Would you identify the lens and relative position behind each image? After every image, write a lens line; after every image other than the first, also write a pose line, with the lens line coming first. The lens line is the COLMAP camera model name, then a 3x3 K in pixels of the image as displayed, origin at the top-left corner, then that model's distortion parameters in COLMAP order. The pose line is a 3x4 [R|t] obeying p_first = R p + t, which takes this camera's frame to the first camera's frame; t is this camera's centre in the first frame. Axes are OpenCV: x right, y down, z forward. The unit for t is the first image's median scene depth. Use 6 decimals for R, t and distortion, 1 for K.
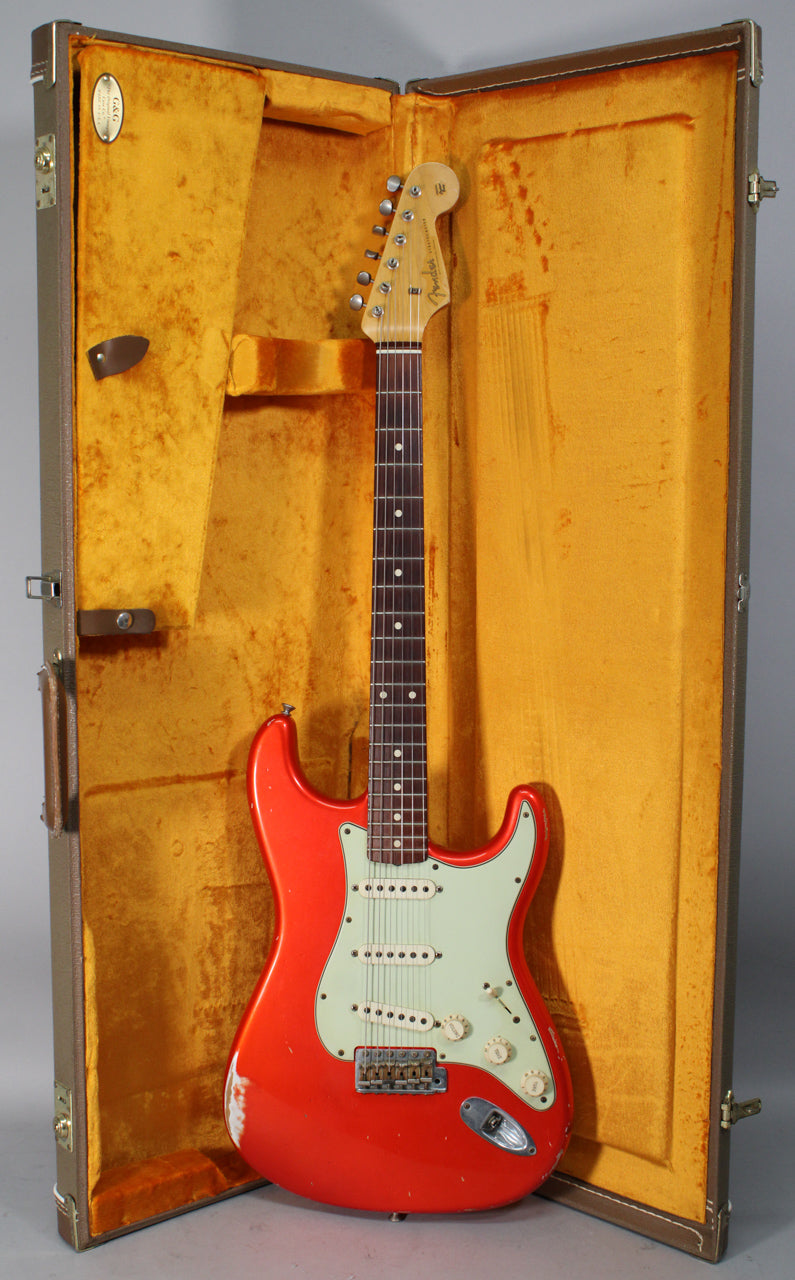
lens RADIAL K [[2090.6, 0, 397.5], [0, 2090.6, 640.0], [0, 0, 1]] dist [-0.022030, -0.115468]
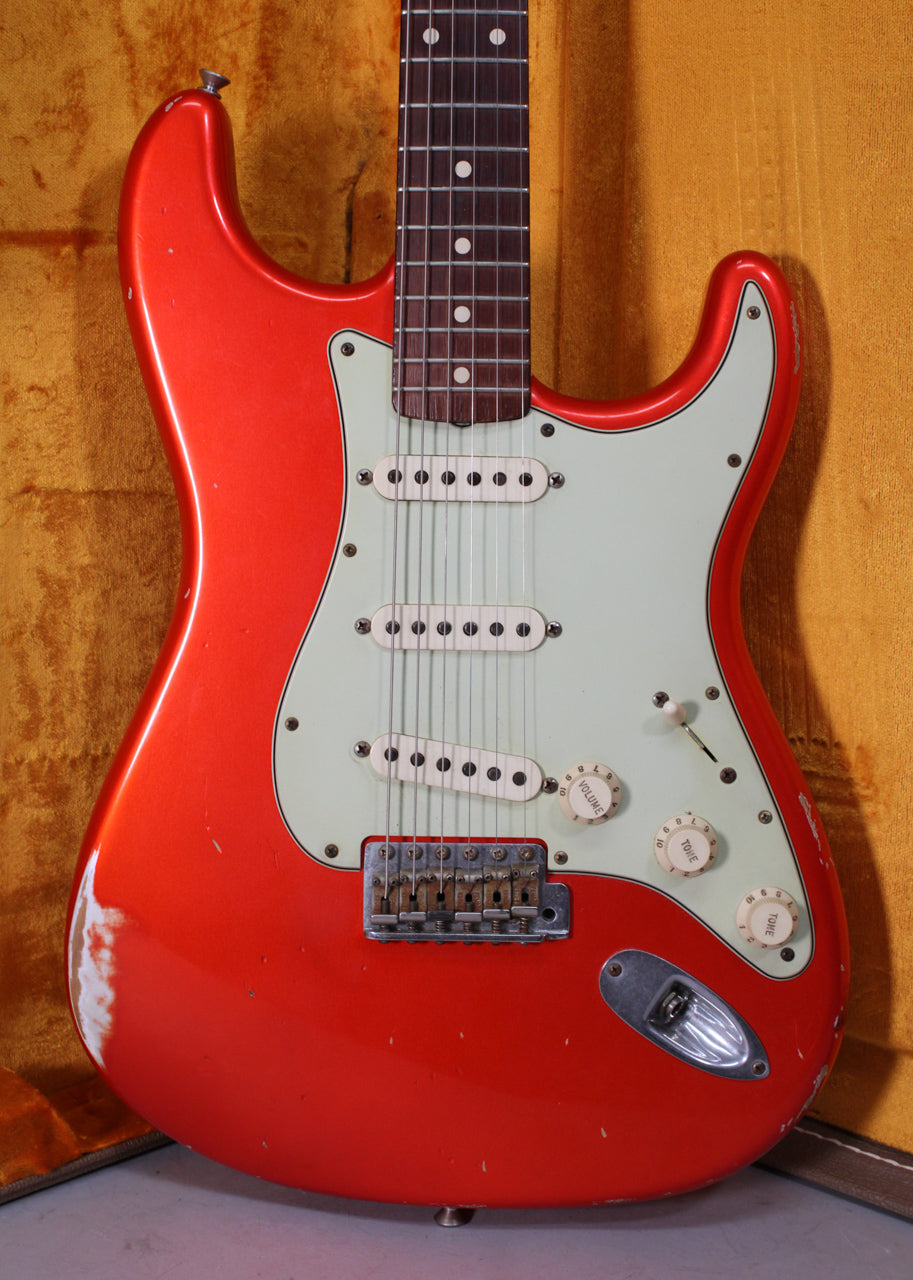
lens RADIAL K [[2124.8, 0, 456.5], [0, 2124.8, 640.0], [0, 0, 1]] dist [-0.000186, -0.019738]
pose [[0.998807, 0.003879, 0.048670, -0.022628], [-0.005994, 0.999040, 0.043396, 0.133271], [-0.048455, -0.043636, 0.997872, 0.551410]]
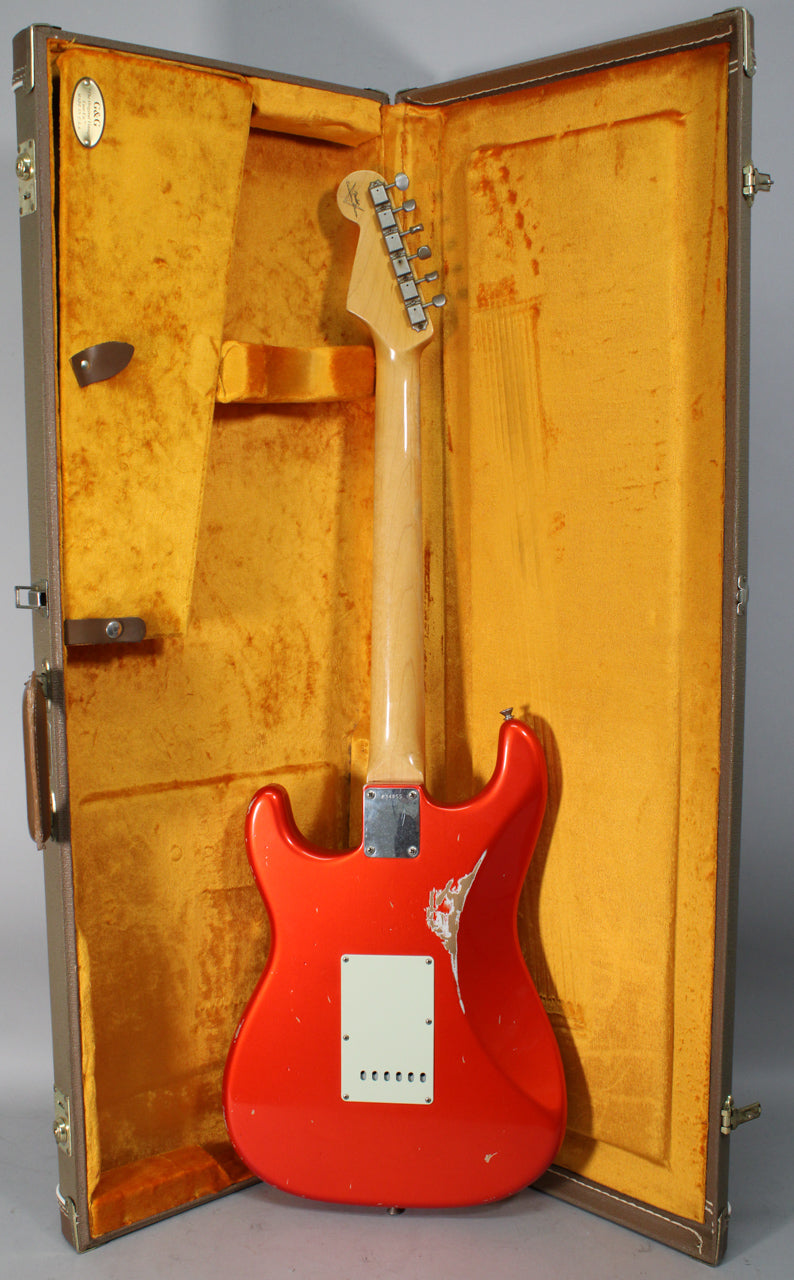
lens RADIAL K [[1570.4, 0, 350.6], [0, 1570.4, 613.3], [0, 0, 1]] dist [-0.089636, 0.070972]
pose [[0.998406, -0.009124, -0.055701, 0.022432], [0.008812, 0.999944, -0.005841, -0.011110], [0.055752, 0.005340, 0.998430, 0.251422]]
